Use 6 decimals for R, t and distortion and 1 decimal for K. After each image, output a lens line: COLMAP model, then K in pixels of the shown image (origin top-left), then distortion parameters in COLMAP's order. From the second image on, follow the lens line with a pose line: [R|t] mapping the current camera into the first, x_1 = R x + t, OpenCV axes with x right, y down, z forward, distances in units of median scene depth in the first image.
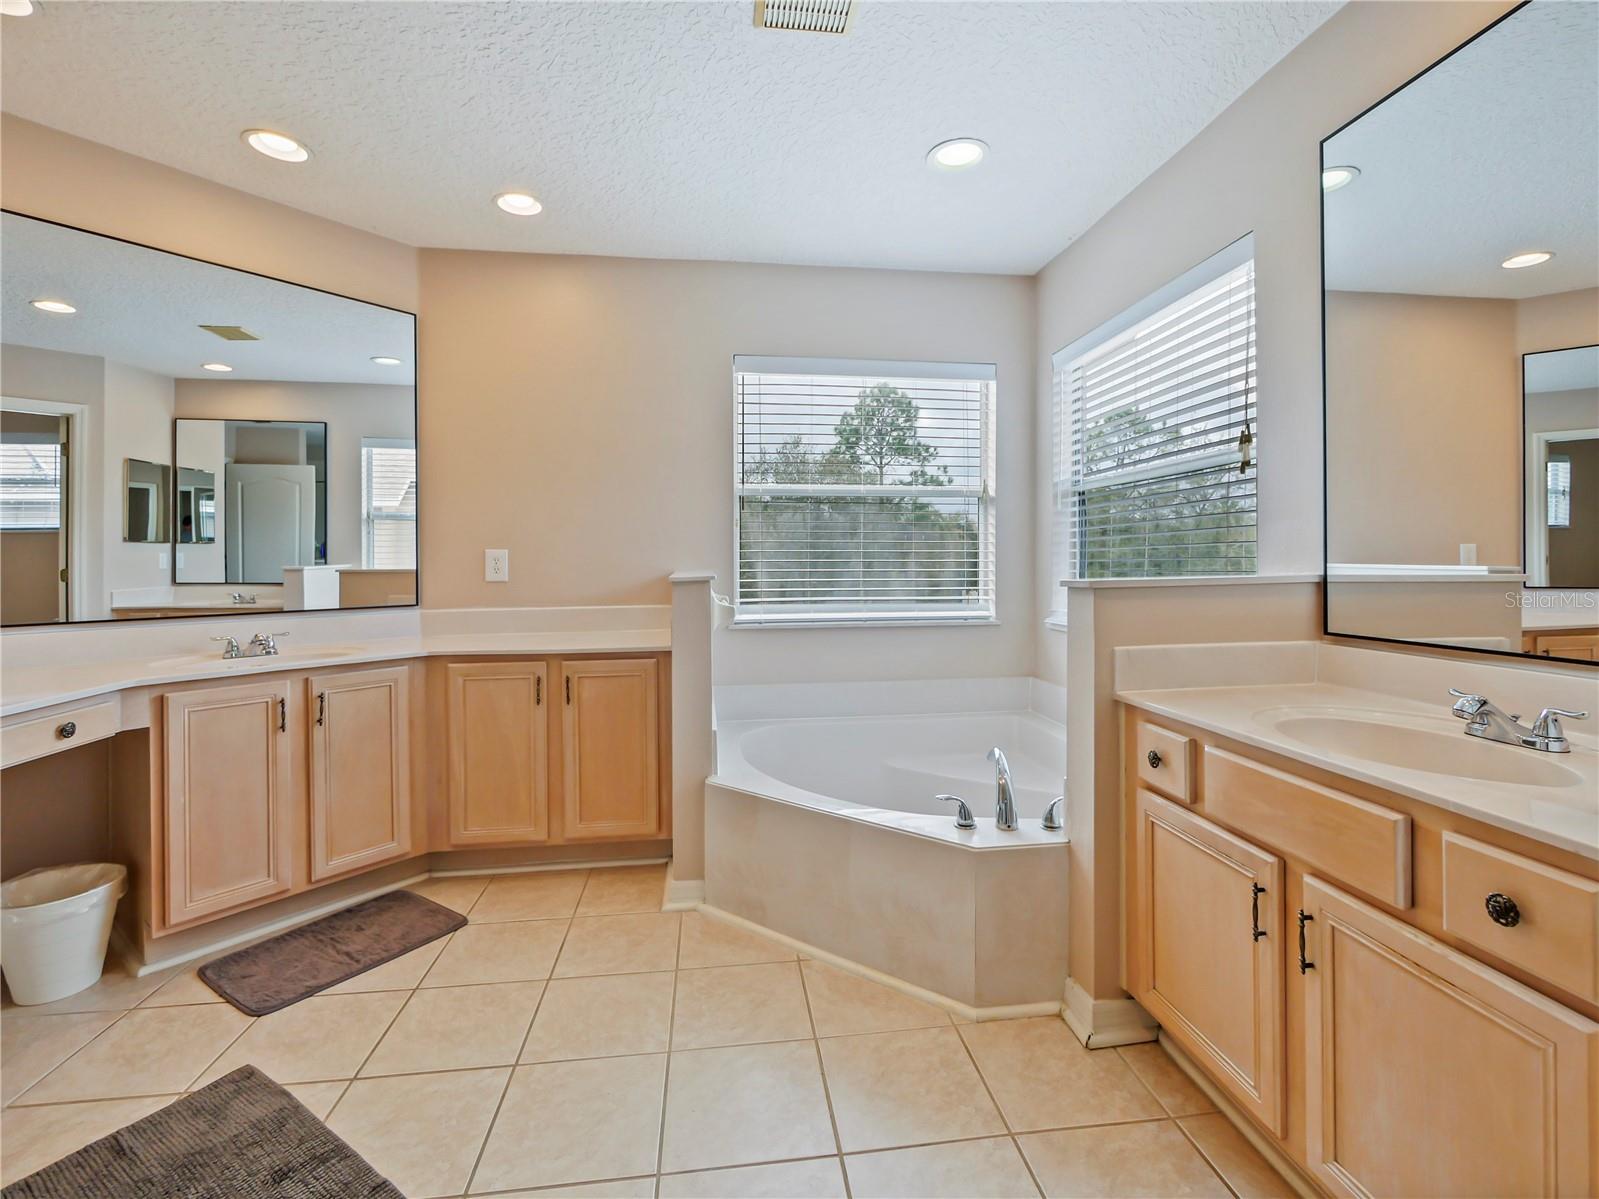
lens RADIAL K [[695.2, 0, 849.6], [0, 695.2, 562.6], [0, 0, 1]] dist [-0.003631, 0.000040]
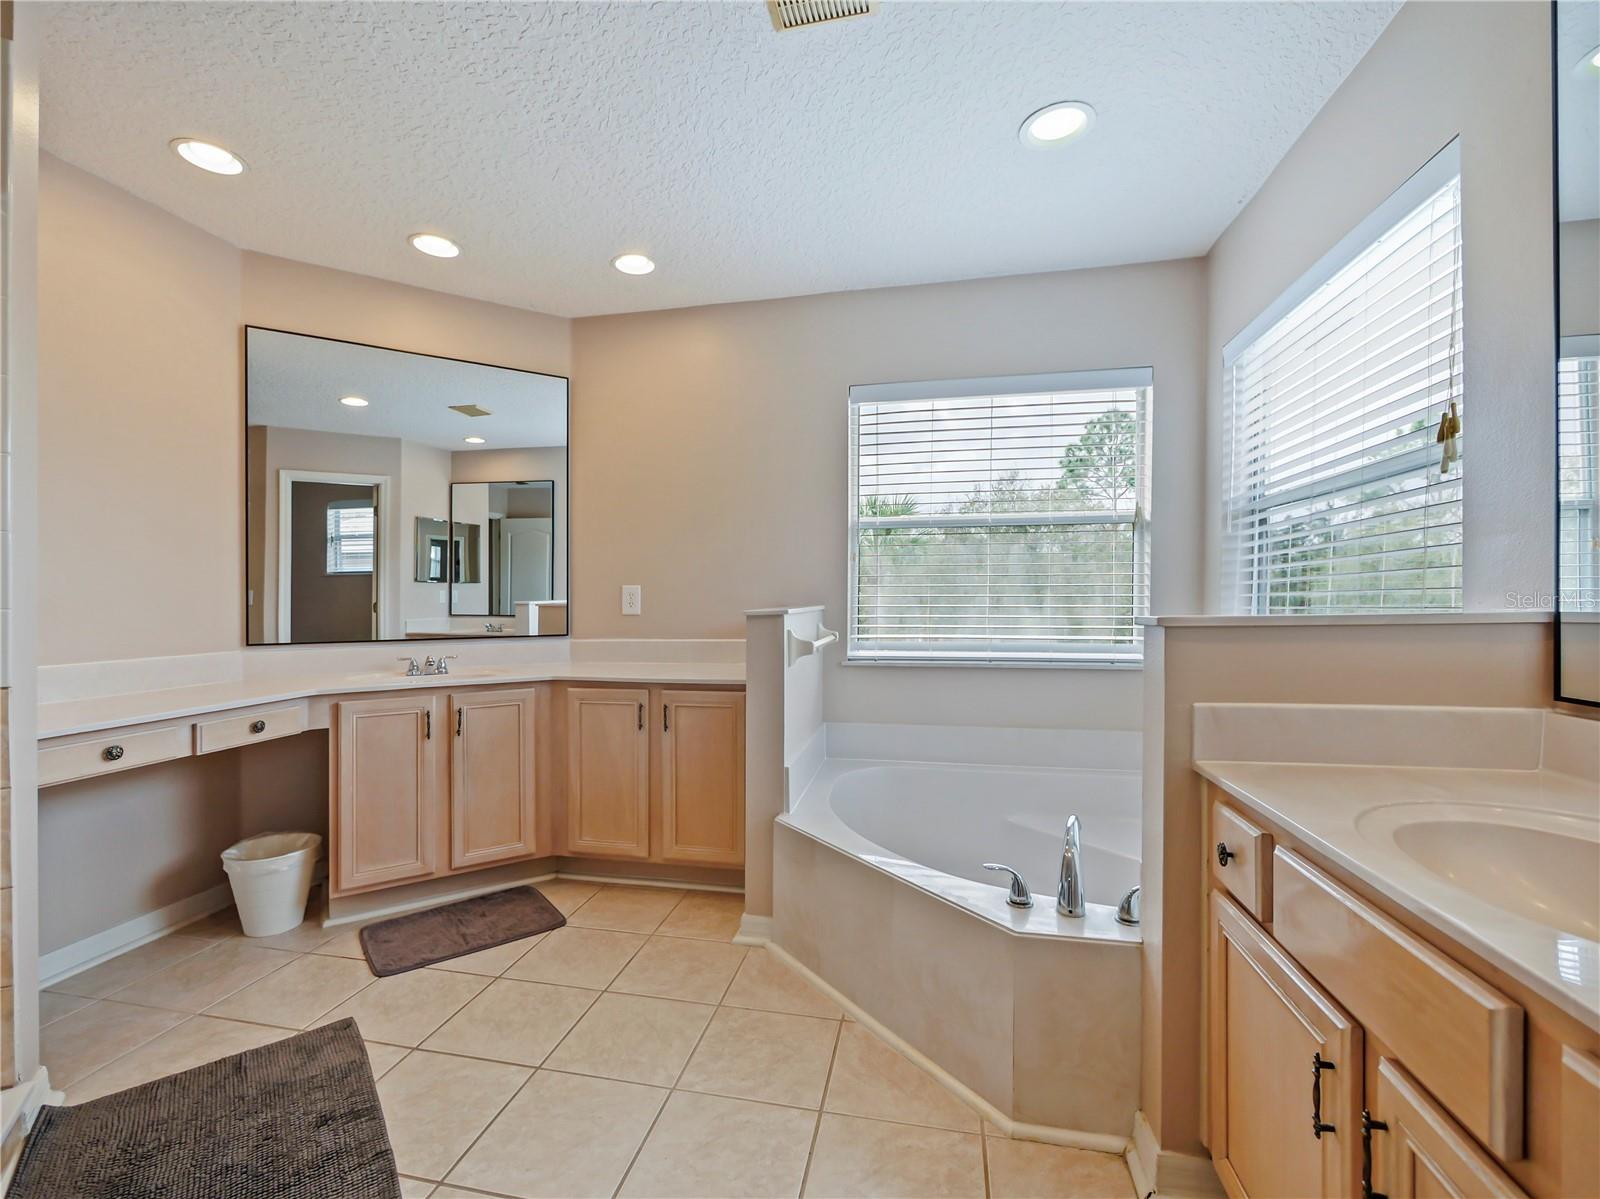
lens RADIAL K [[695.7, 0, 795.6], [0, 695.7, 601.1], [0, 0, 1]] dist [-0.003631, 0.000040]
pose [[0.942724, 0.001907, -0.333568, 0.170727], [-0.000982, 0.999995, 0.002943, 0.004299], [0.333572, -0.002447, 0.942722, 0.091853]]
